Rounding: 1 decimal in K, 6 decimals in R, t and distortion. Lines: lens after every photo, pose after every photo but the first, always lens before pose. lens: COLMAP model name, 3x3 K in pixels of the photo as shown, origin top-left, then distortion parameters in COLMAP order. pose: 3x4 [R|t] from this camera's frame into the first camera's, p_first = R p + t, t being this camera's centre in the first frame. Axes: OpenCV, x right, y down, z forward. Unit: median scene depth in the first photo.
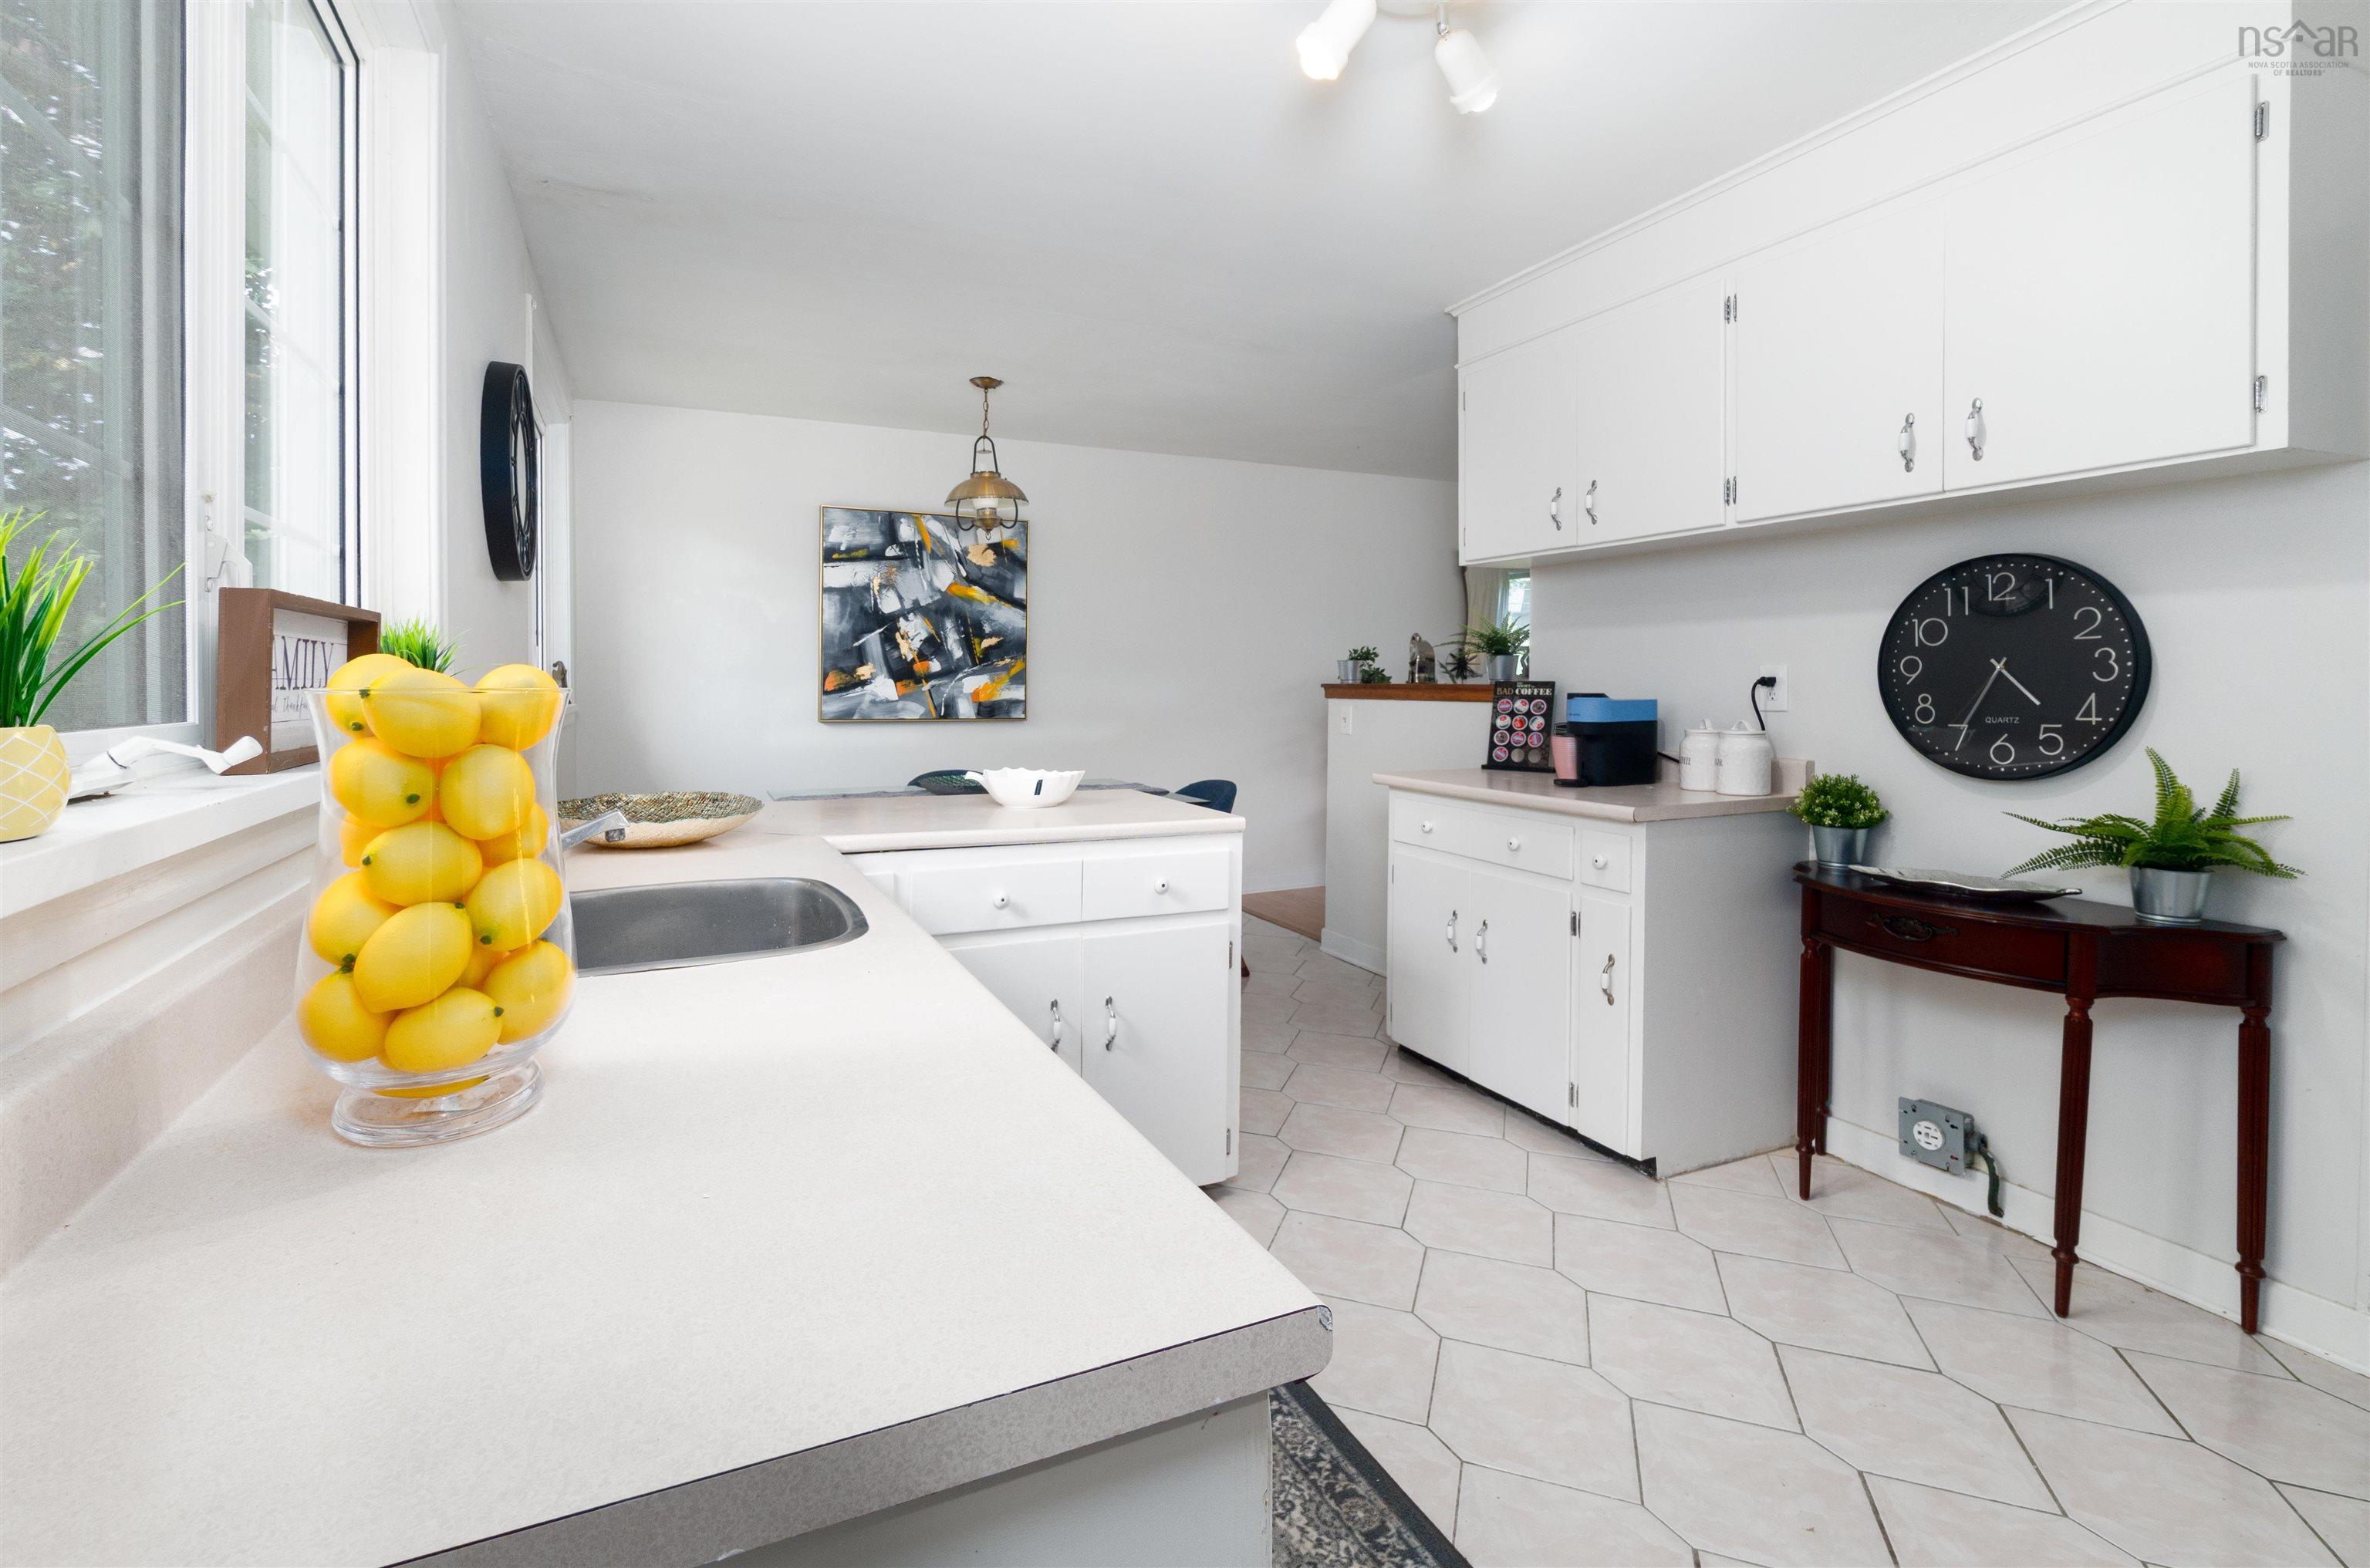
lens RADIAL K [[1064.1, 0, 1154.3], [0, 1064.1, 704.2], [0, 0, 1]] dist [-0.005030, 0.001031]
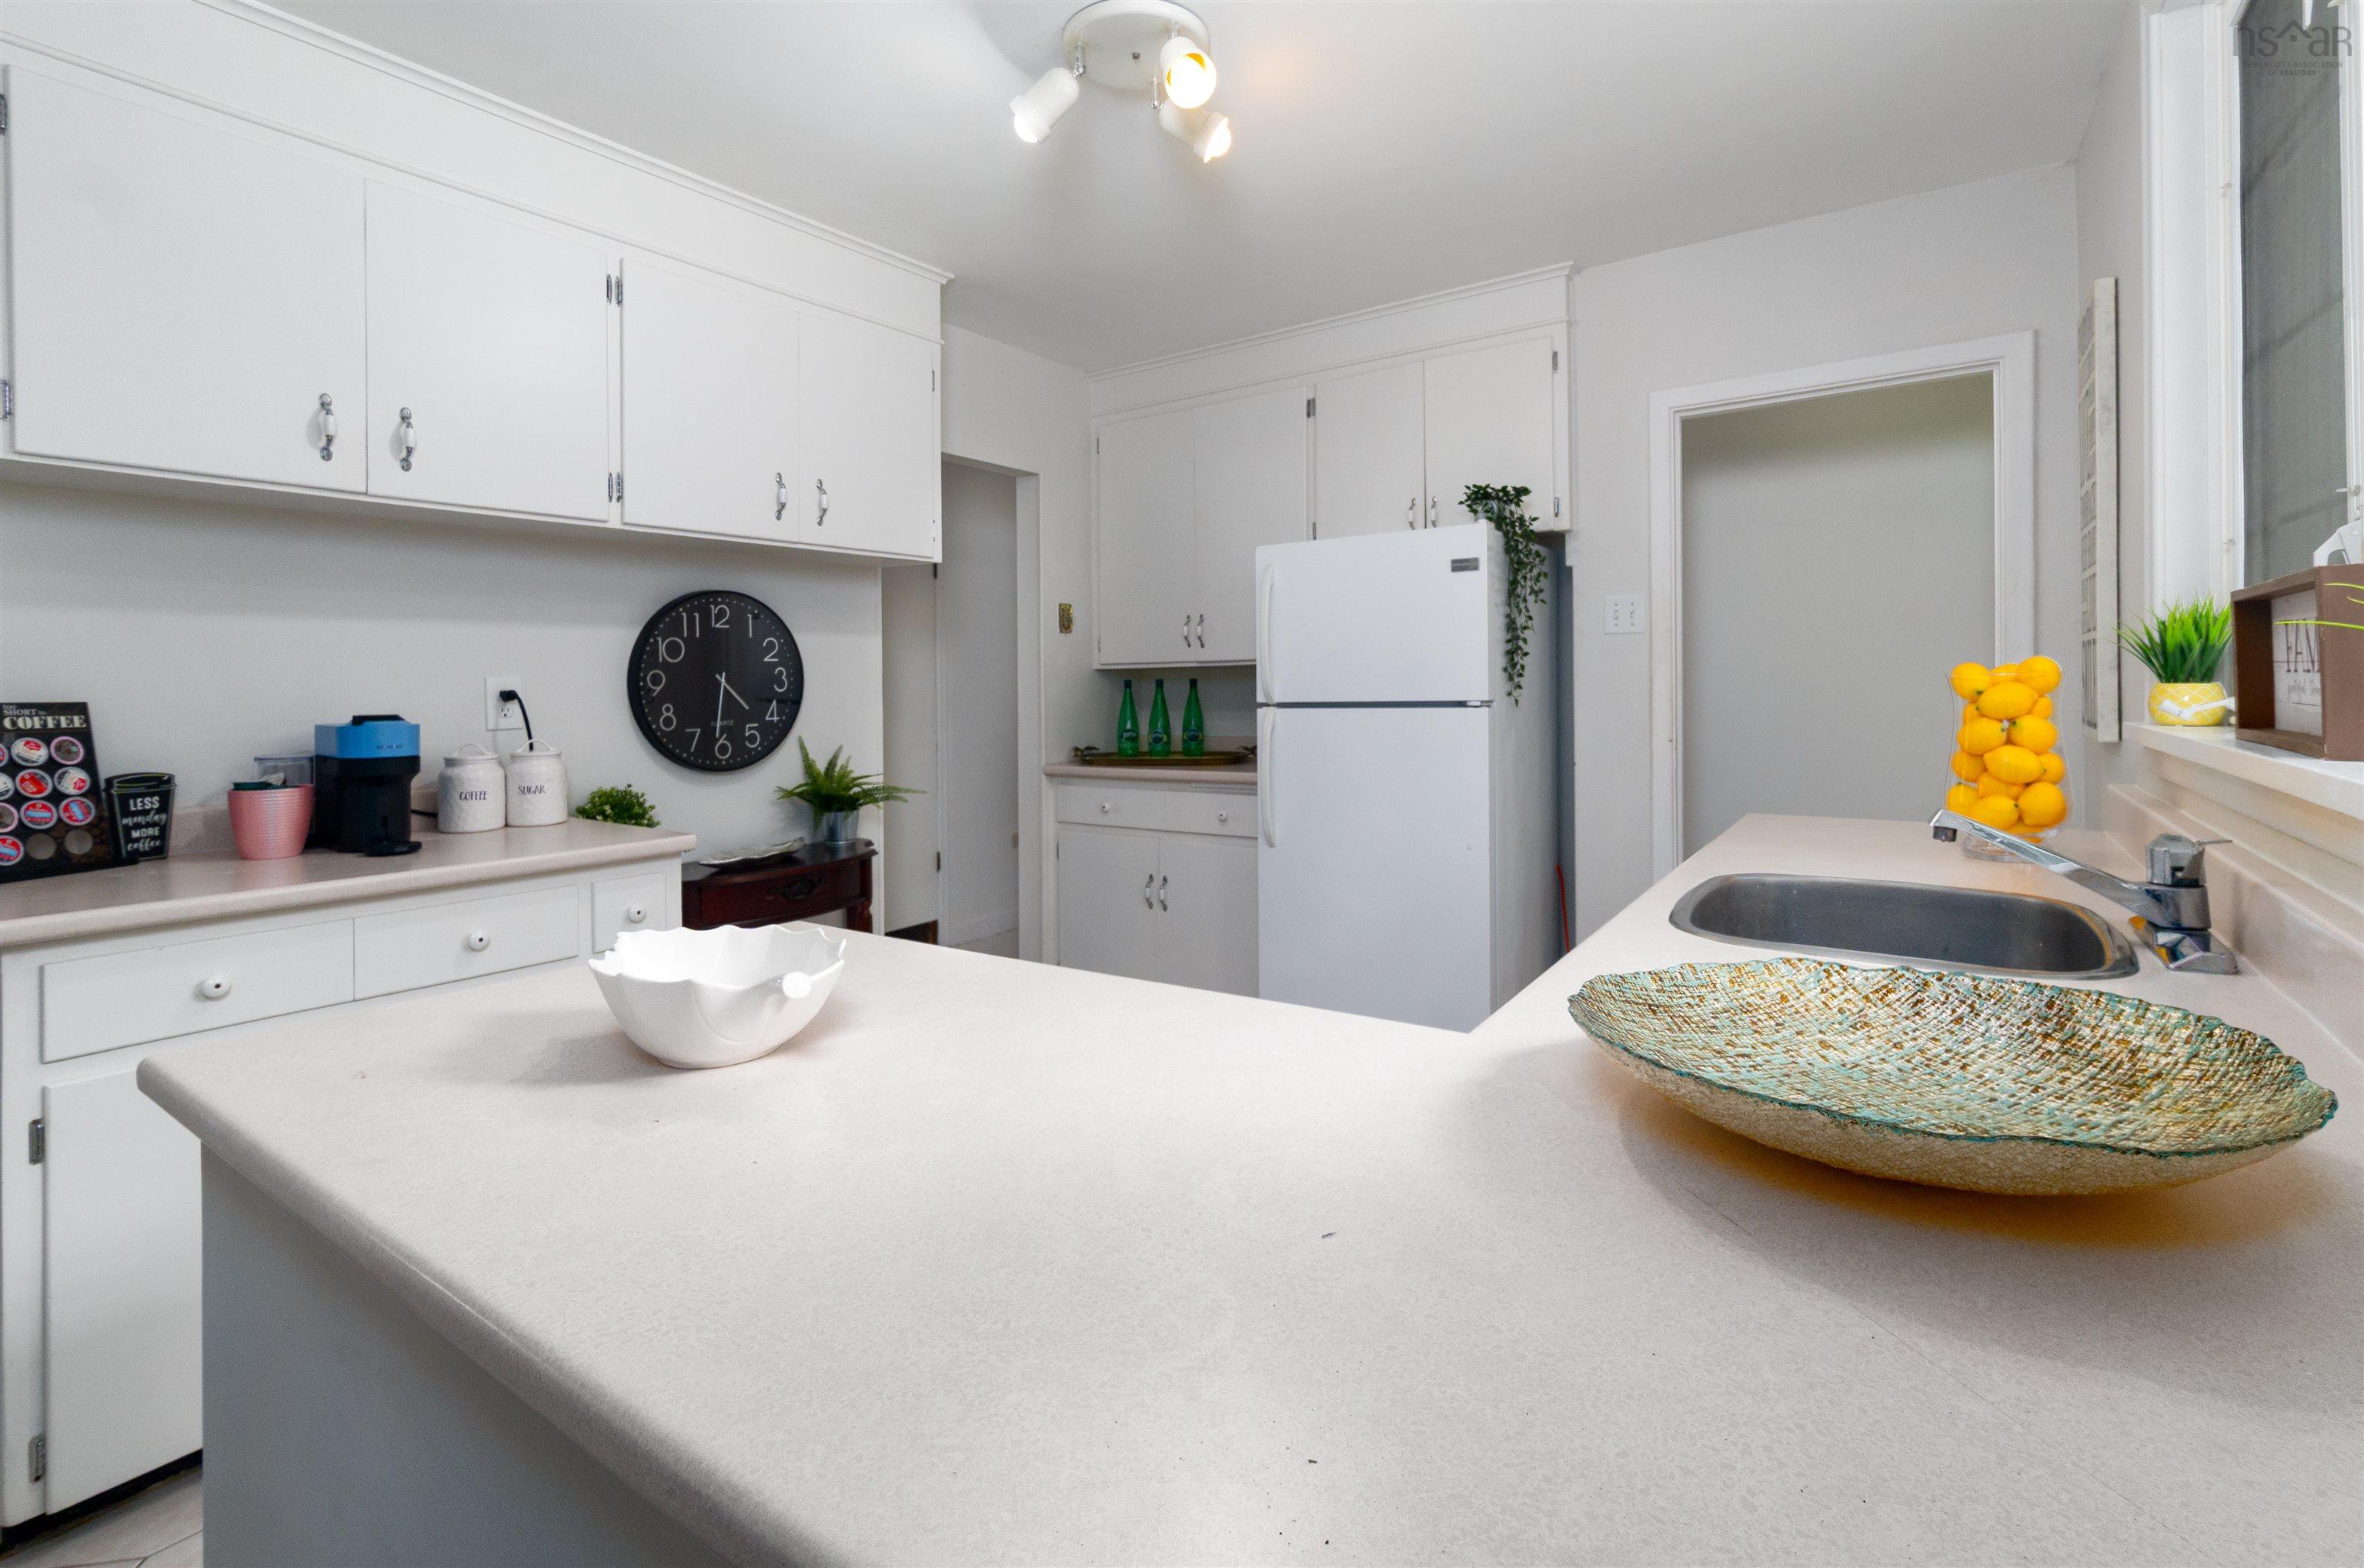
lens RADIAL K [[1061.5, 0, 1187.2], [0, 1061.5, 689.0], [0, 0, 1]] dist [-0.005030, 0.001031]
pose [[-0.501471, 0.006621, 0.865149, -0.266910], [0.036147, 0.999258, 0.013304, -0.010567], [-0.864419, 0.037944, -0.501338, 0.551668]]
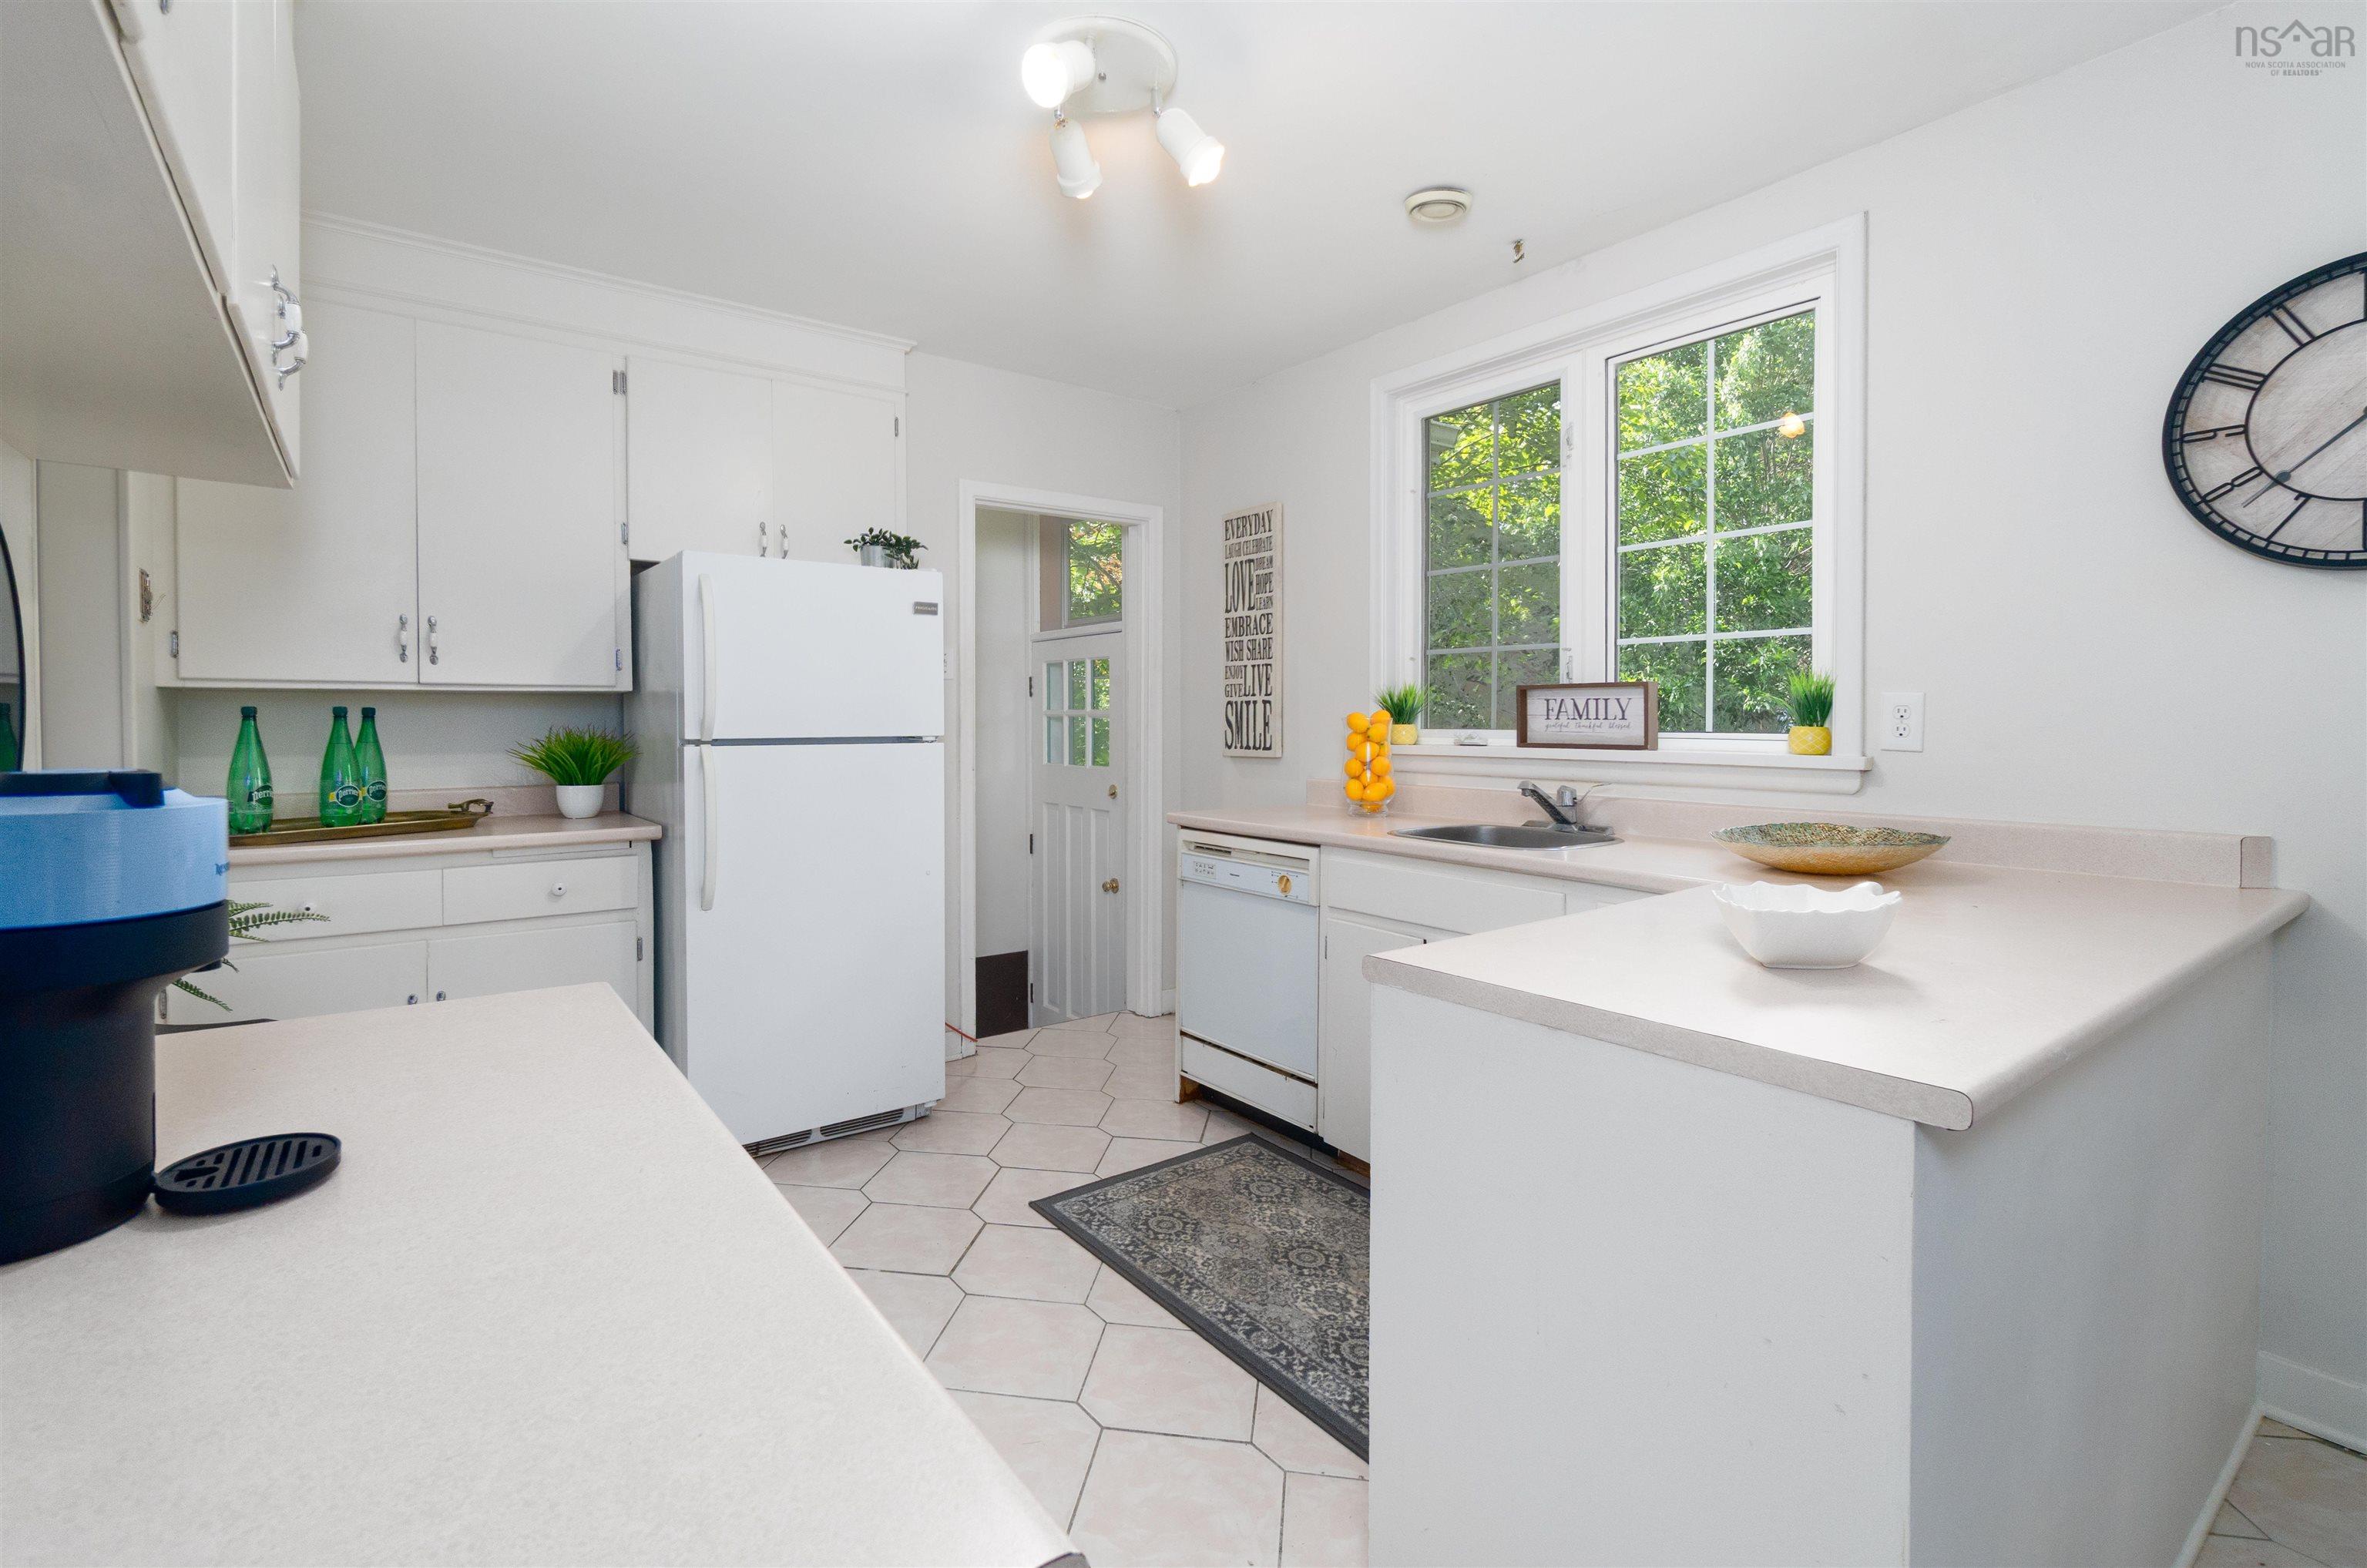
lens RADIAL K [[1062.9, 0, 1159.2], [0, 1062.9, 741.4], [0, 0, 1]] dist [-0.005030, 0.001031]
pose [[-0.982801, 0.003013, -0.184642, 0.146999], [-0.004600, 0.999157, 0.040785, -0.013997], [0.184610, 0.040933, -0.981959, 0.766234]]
